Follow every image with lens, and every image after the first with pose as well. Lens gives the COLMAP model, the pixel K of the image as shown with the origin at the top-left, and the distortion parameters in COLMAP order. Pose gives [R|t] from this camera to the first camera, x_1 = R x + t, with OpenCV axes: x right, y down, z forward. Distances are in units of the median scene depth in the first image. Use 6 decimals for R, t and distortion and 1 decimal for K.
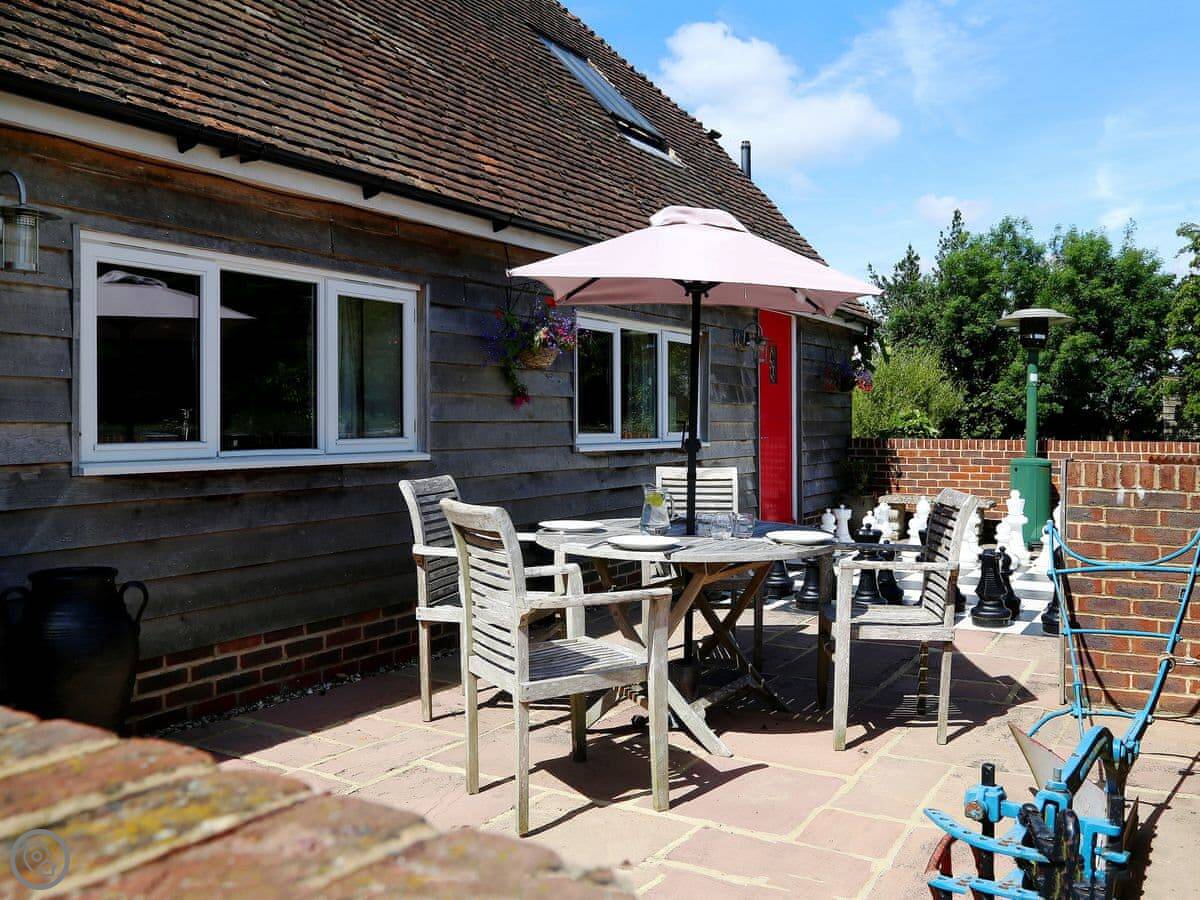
lens RADIAL K [[1006.4, 0, 602.4], [0, 1006.4, 430.2], [0, 0, 1]] dist [-0.125073, 0.007391]
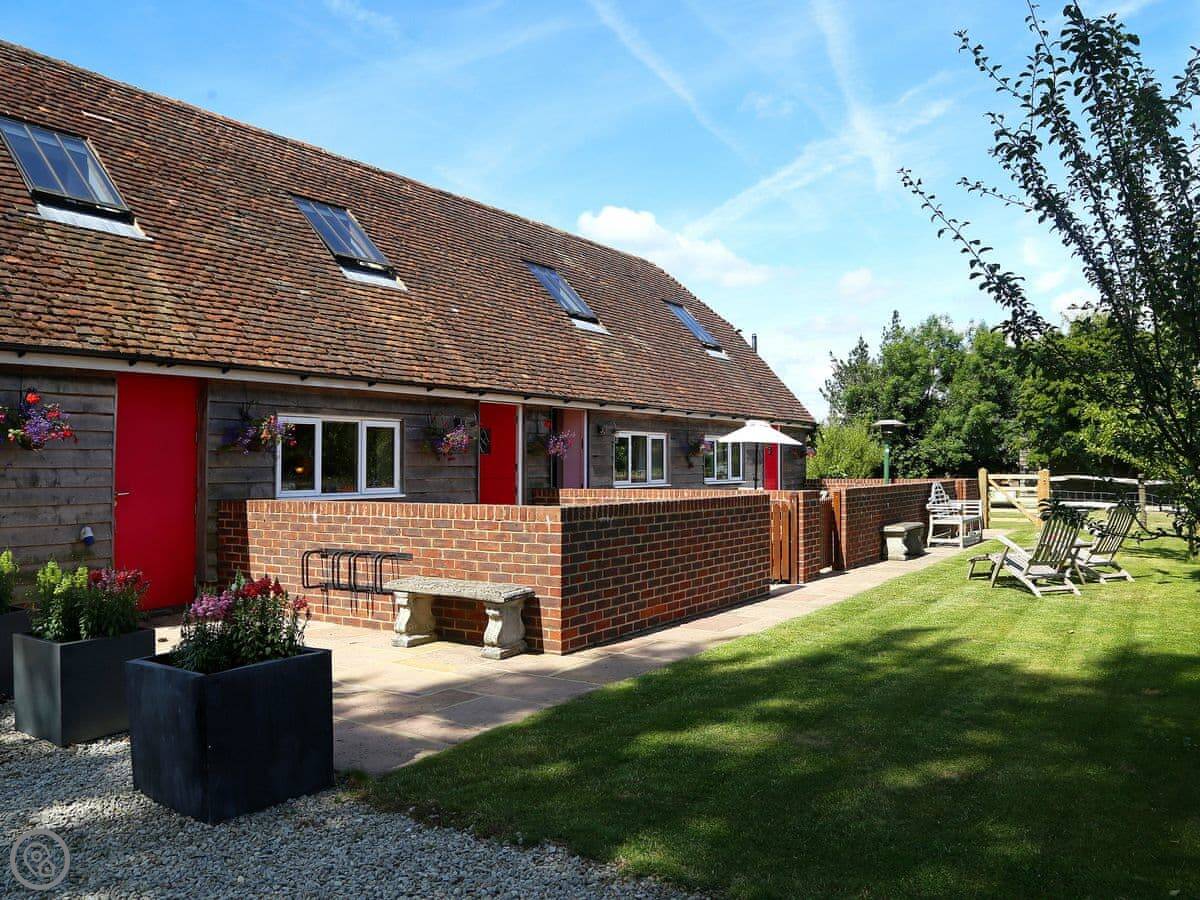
lens RADIAL K [[1006.4, 0, 602.4], [0, 1006.4, 430.2], [0, 0, 1]] dist [-0.125073, 0.007391]
pose [[0.999781, -0.006606, 0.019838, -0.073334], [0.007504, 0.998935, -0.045532, -0.000778], [-0.019516, 0.045671, 0.998766, -0.366072]]
